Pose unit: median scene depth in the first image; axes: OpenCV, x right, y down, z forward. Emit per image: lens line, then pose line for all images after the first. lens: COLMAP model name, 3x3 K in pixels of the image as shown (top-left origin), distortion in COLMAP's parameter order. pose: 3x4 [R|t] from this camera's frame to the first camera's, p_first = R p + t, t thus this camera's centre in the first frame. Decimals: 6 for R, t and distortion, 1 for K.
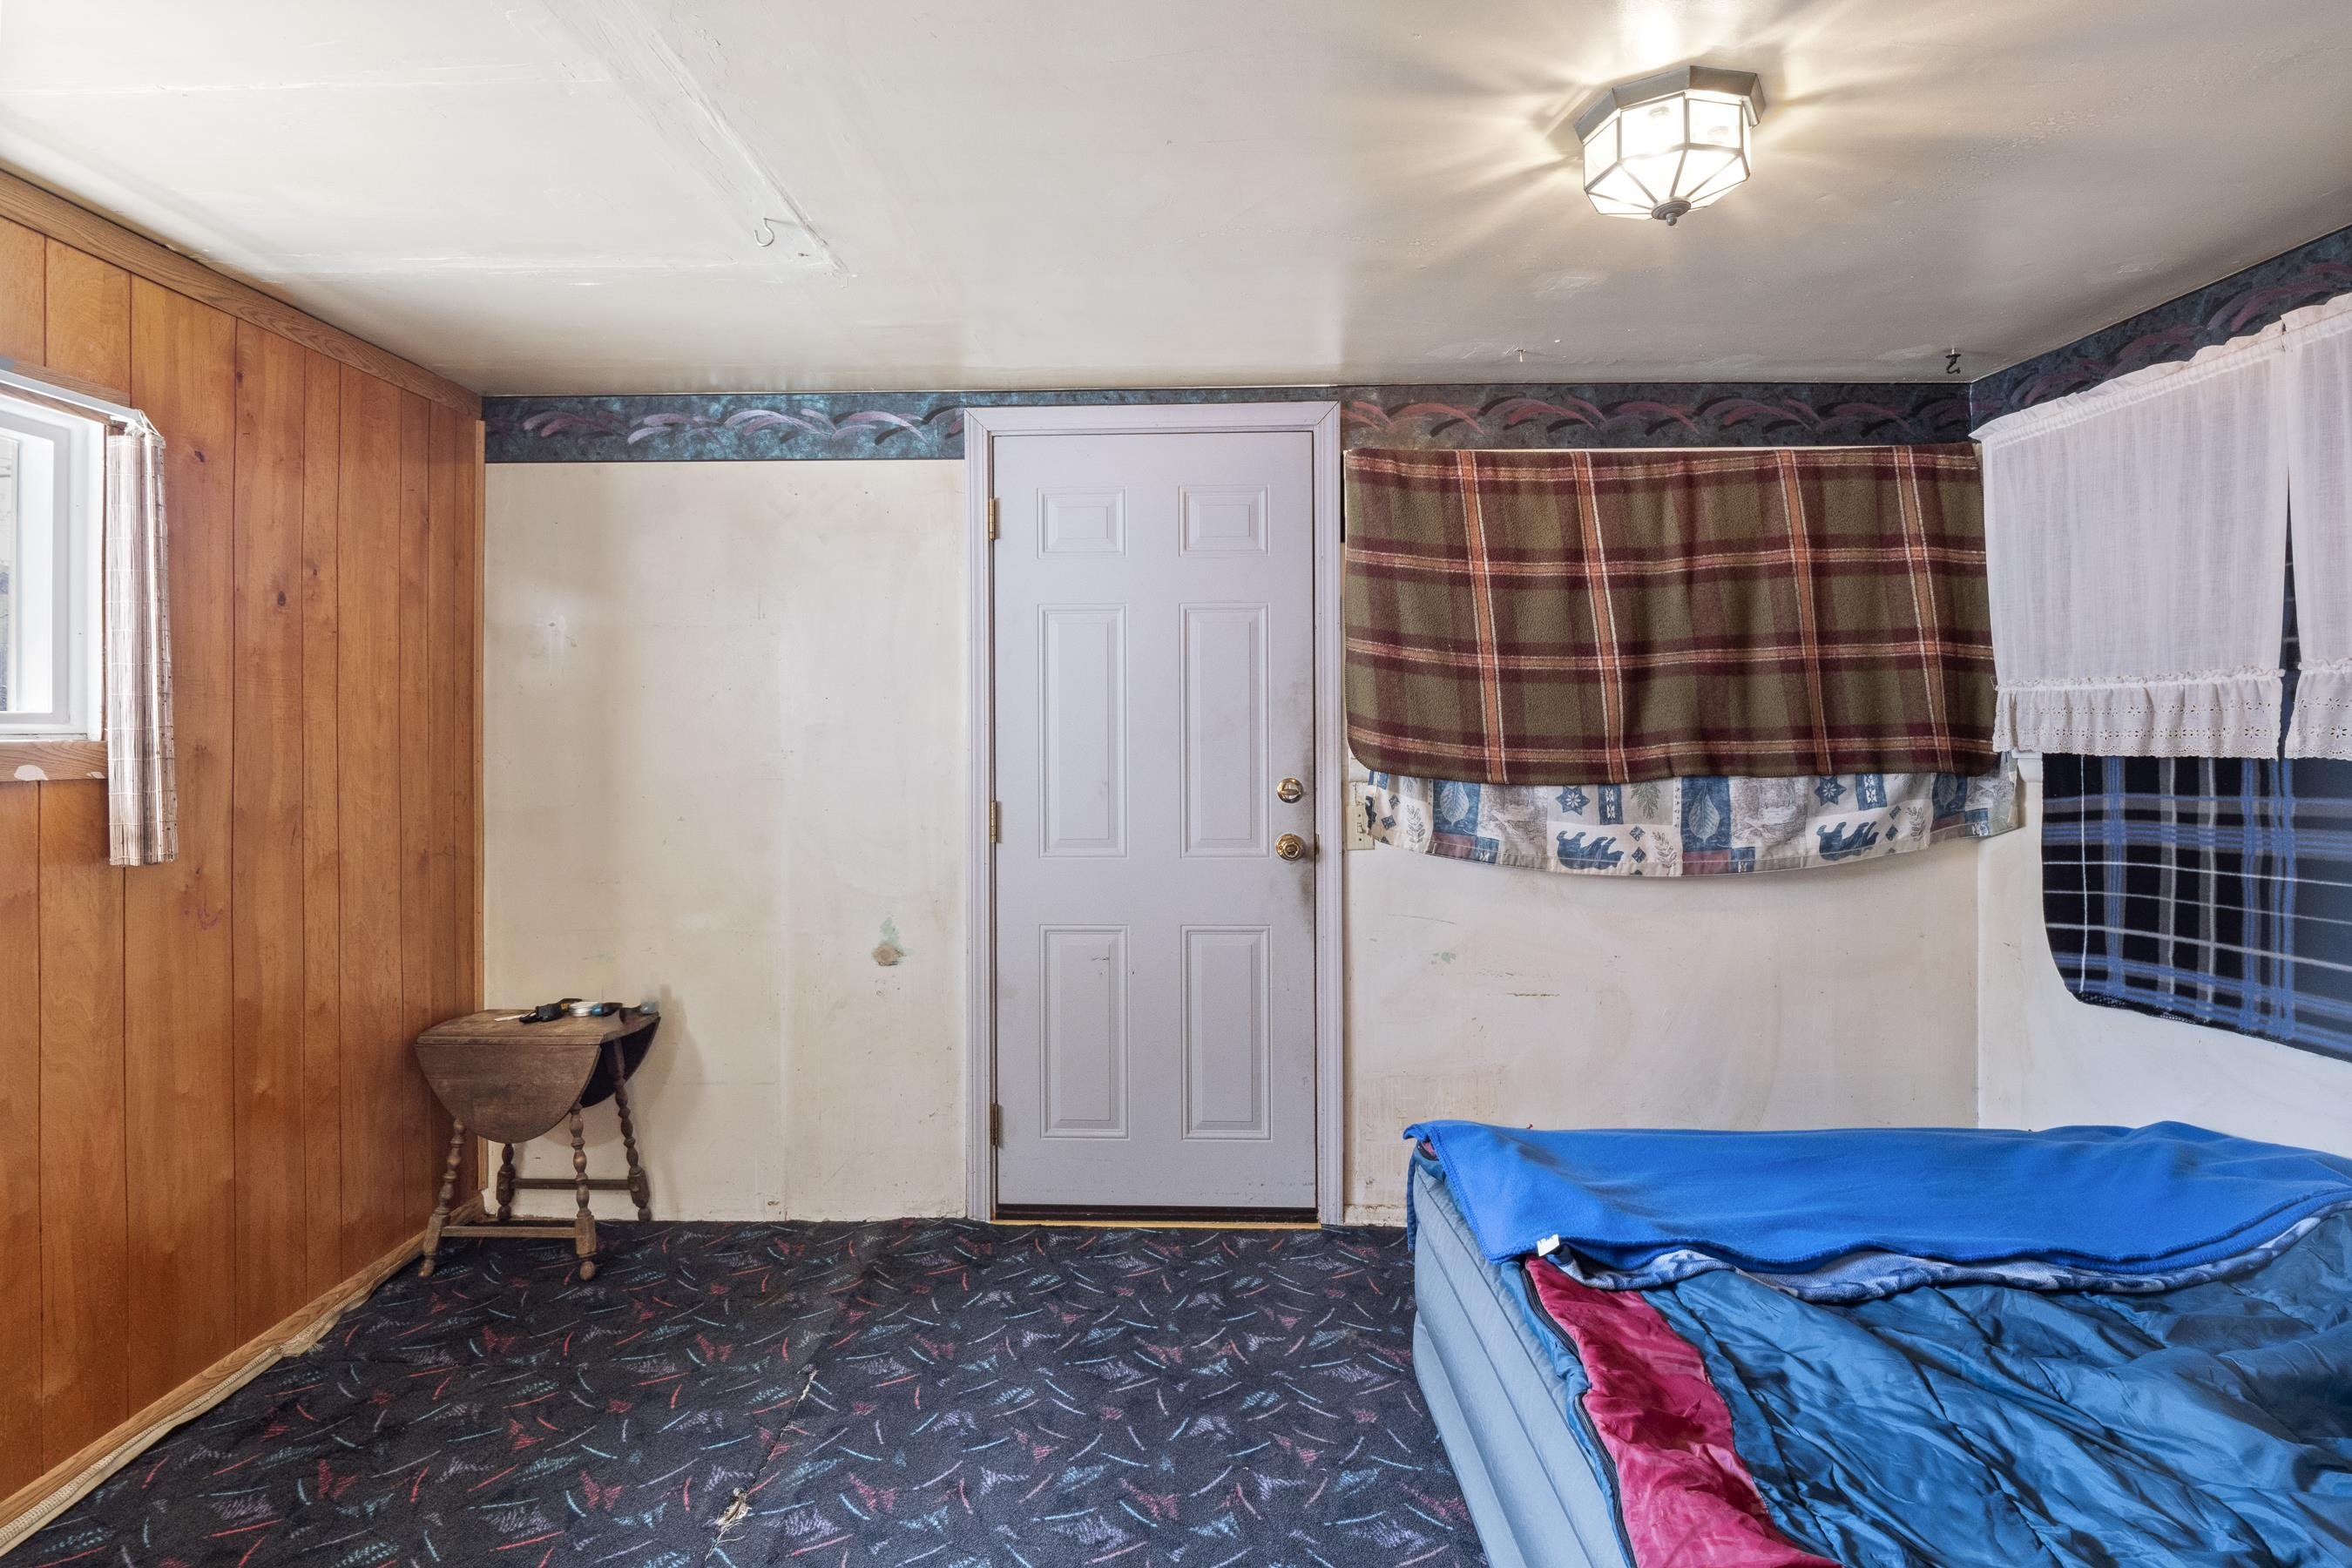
lens RADIAL K [[1160.6, 0, 1132.1], [0, 1160.6, 730.8], [0, 0, 1]] dist [-0.008195, -0.005358]
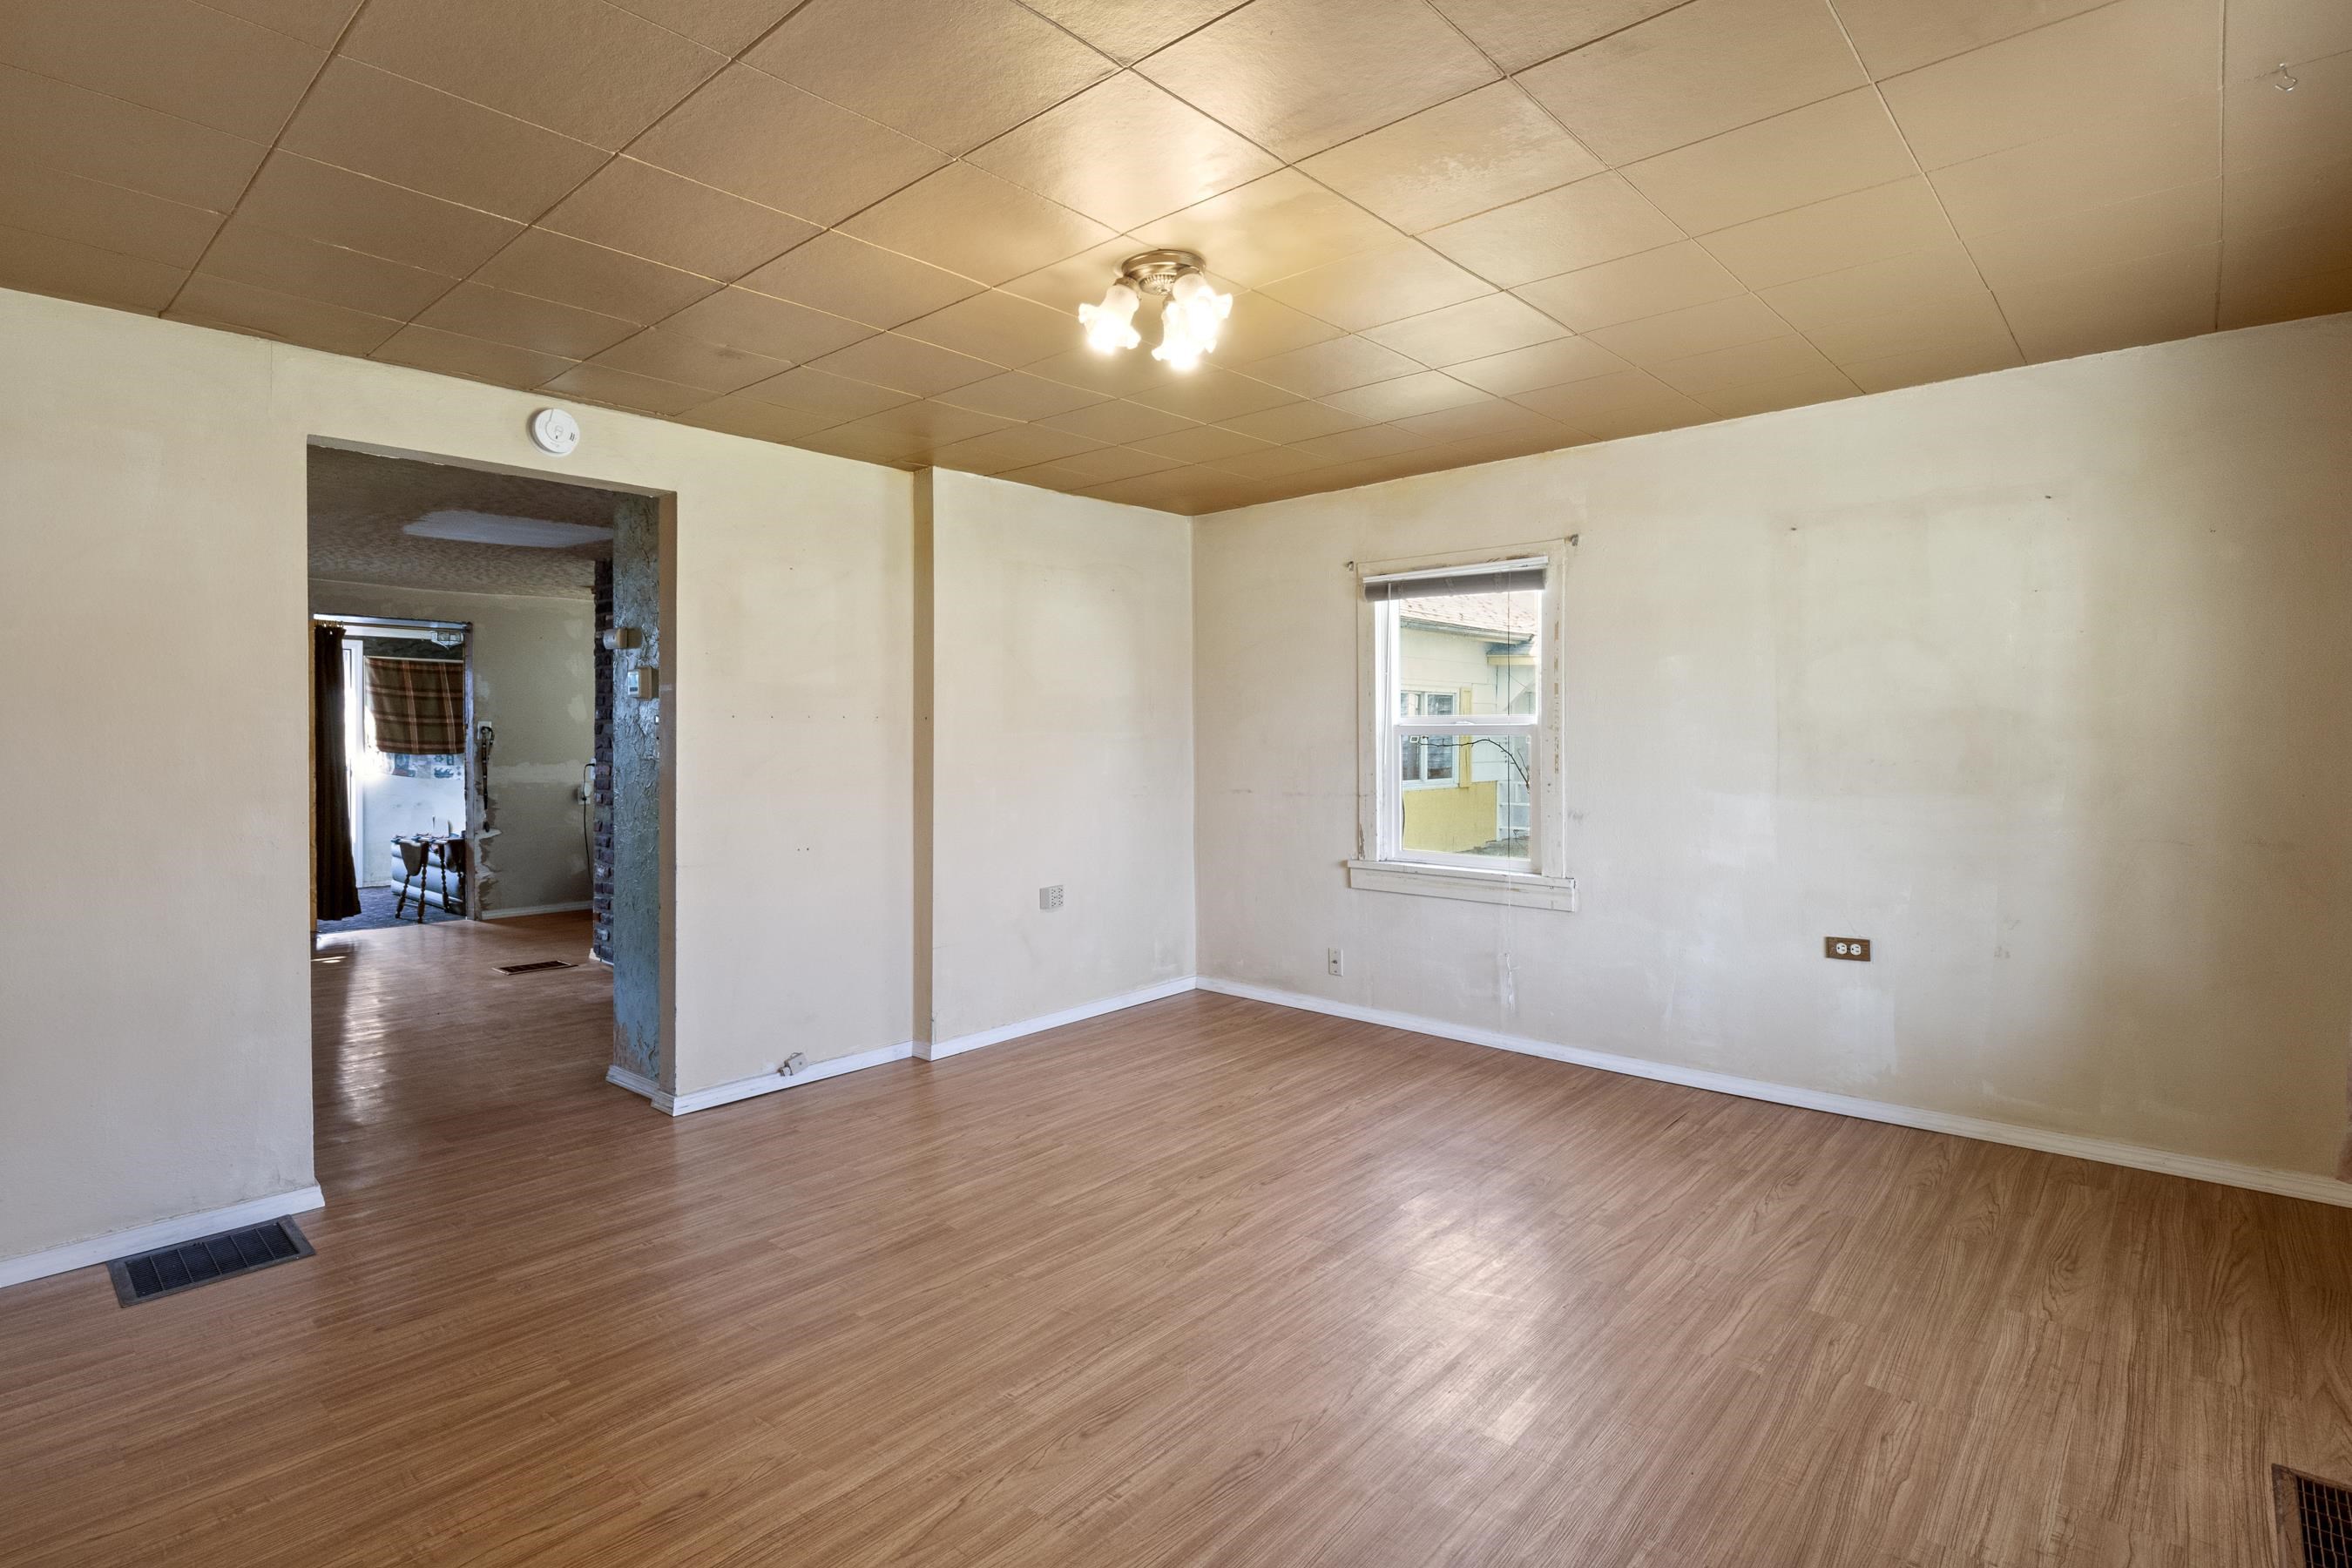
lens RADIAL K [[1160.6, 0, 1160.7], [0, 1160.6, 746.1], [0, 0, 1]] dist [-0.008195, -0.005358]
pose [[0.646643, 0.002098, 0.762790, -0.983613], [-0.002100, 0.999997, -0.000970, 0.020618], [-0.762790, -0.000975, 0.646646, -3.277502]]
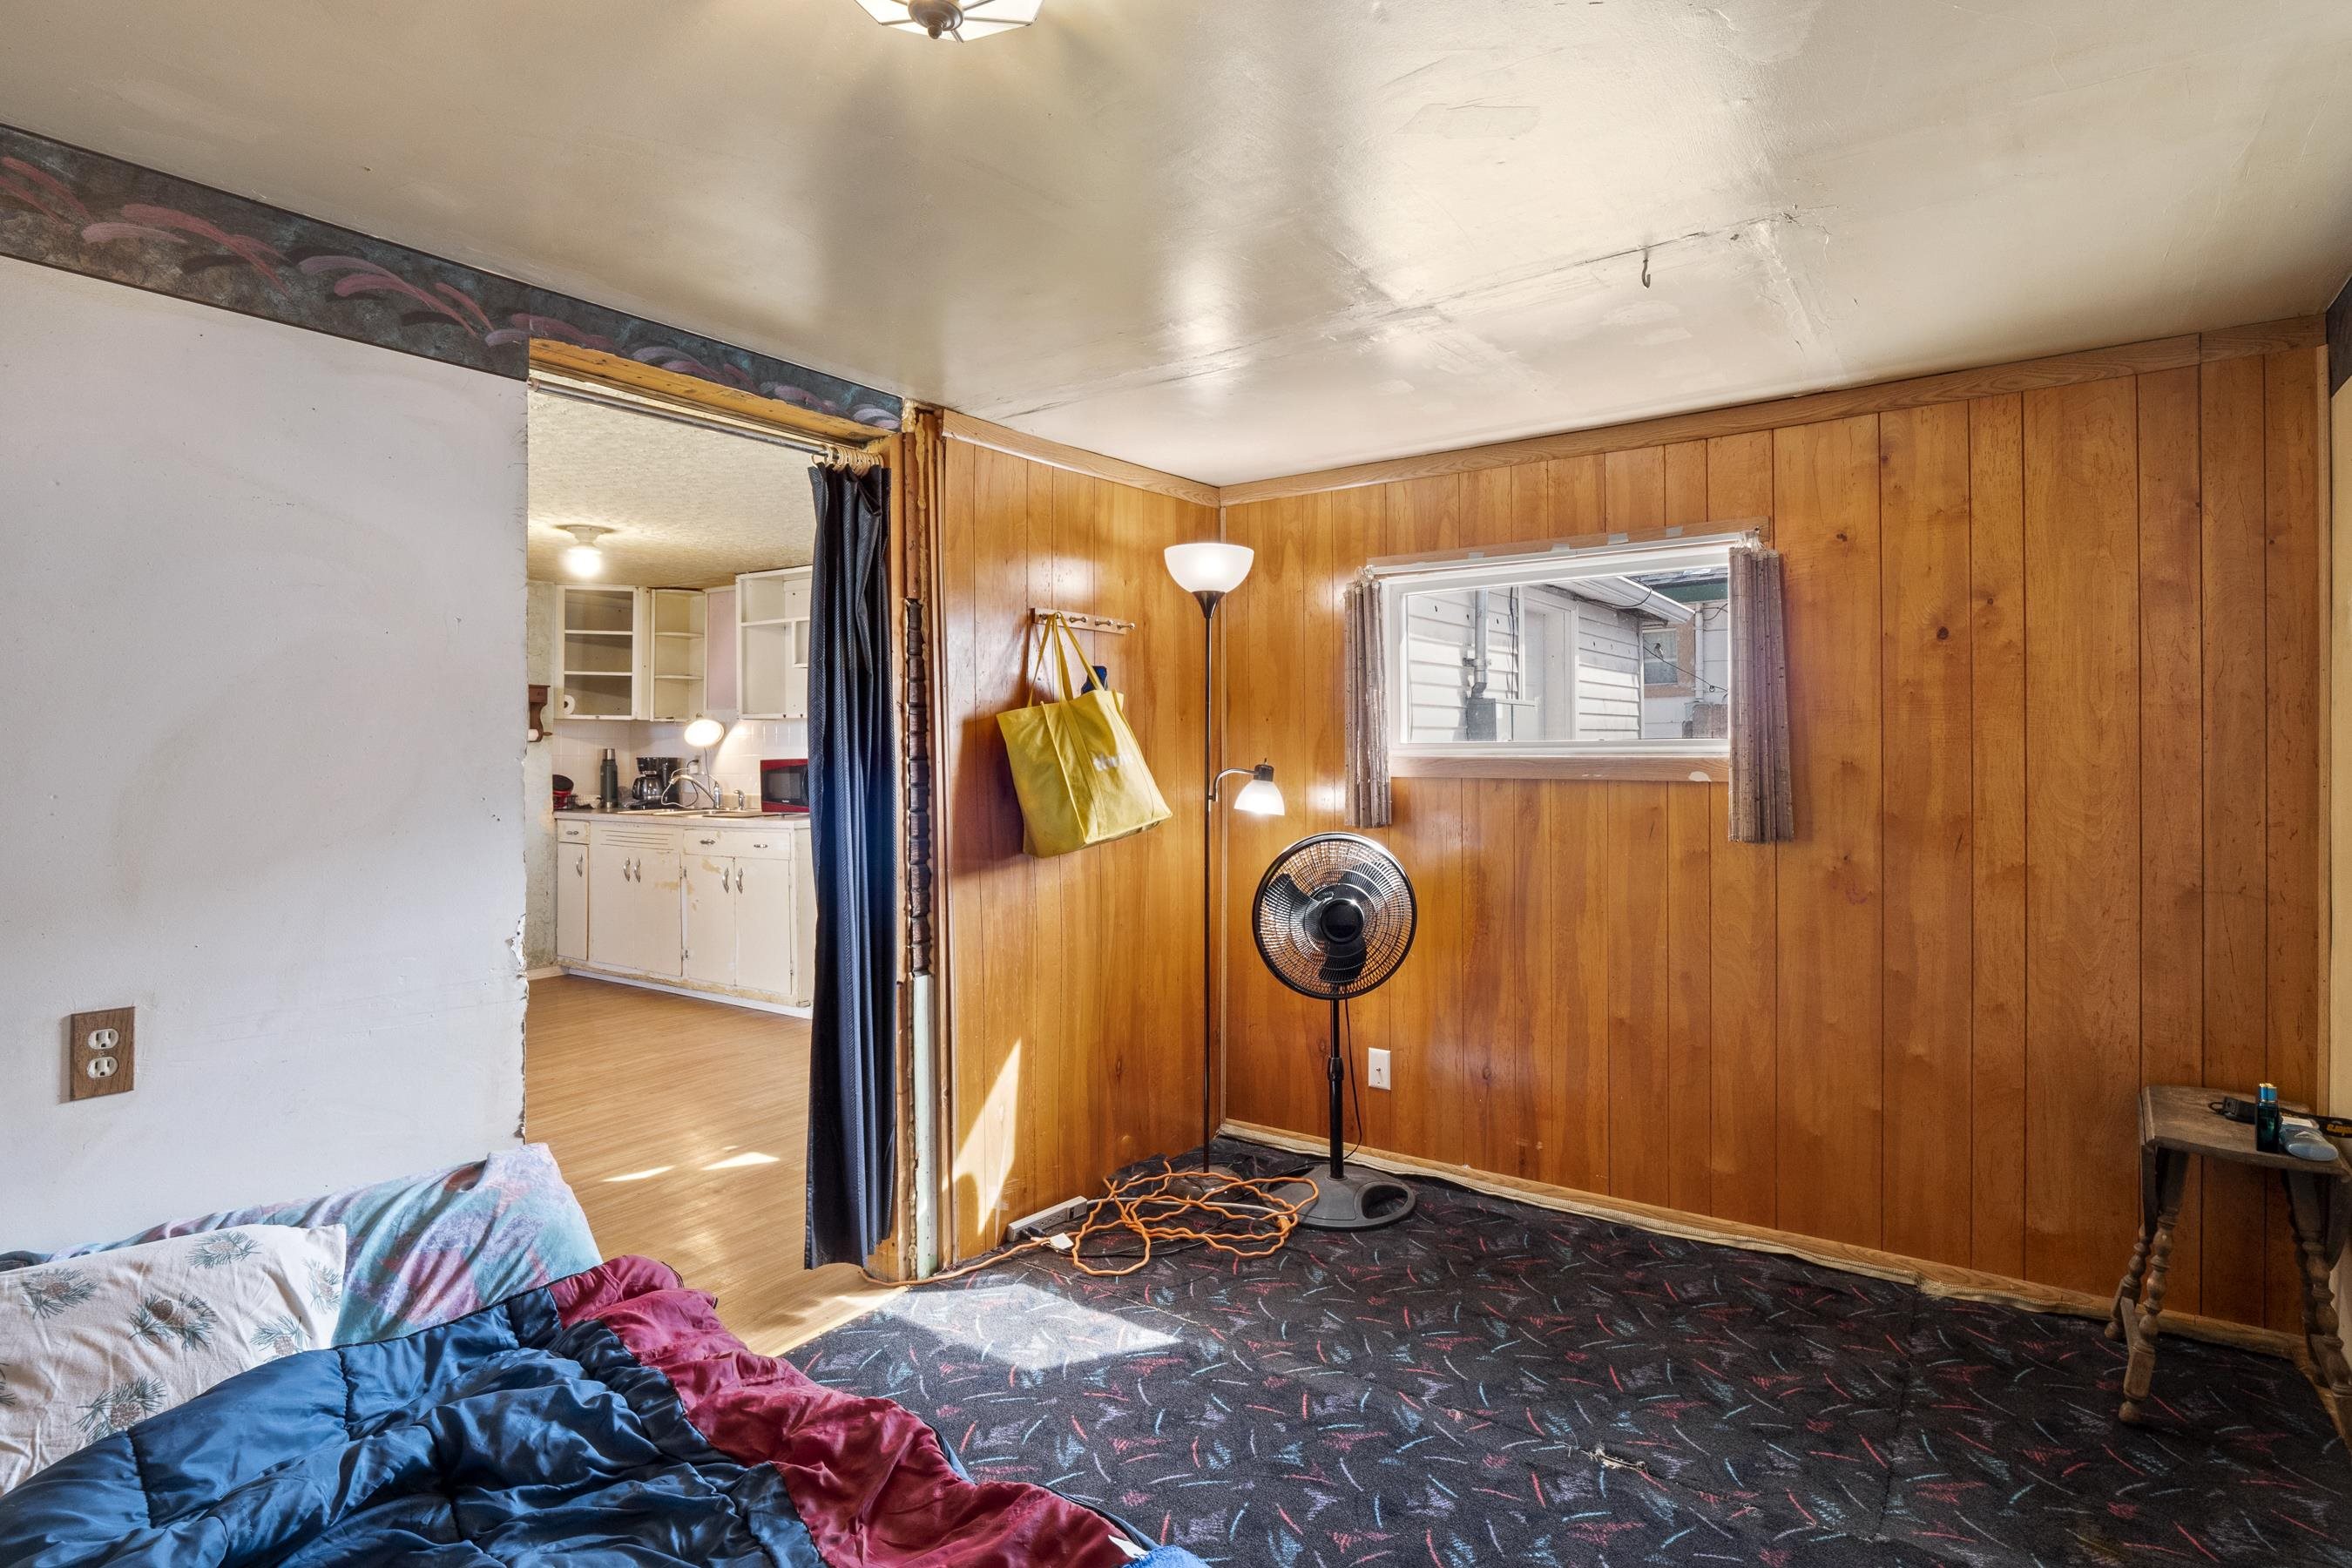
lens RADIAL K [[1160.6, 0, 1161.2], [0, 1160.6, 737.1], [0, 0, 1]] dist [-0.008195, -0.005358]
pose [[-0.537098, 0.007554, -0.843486, 0.565526], [0.014115, 0.999900, -0.000034, -0.020159], [0.843402, -0.011924, -0.537151, 0.848521]]
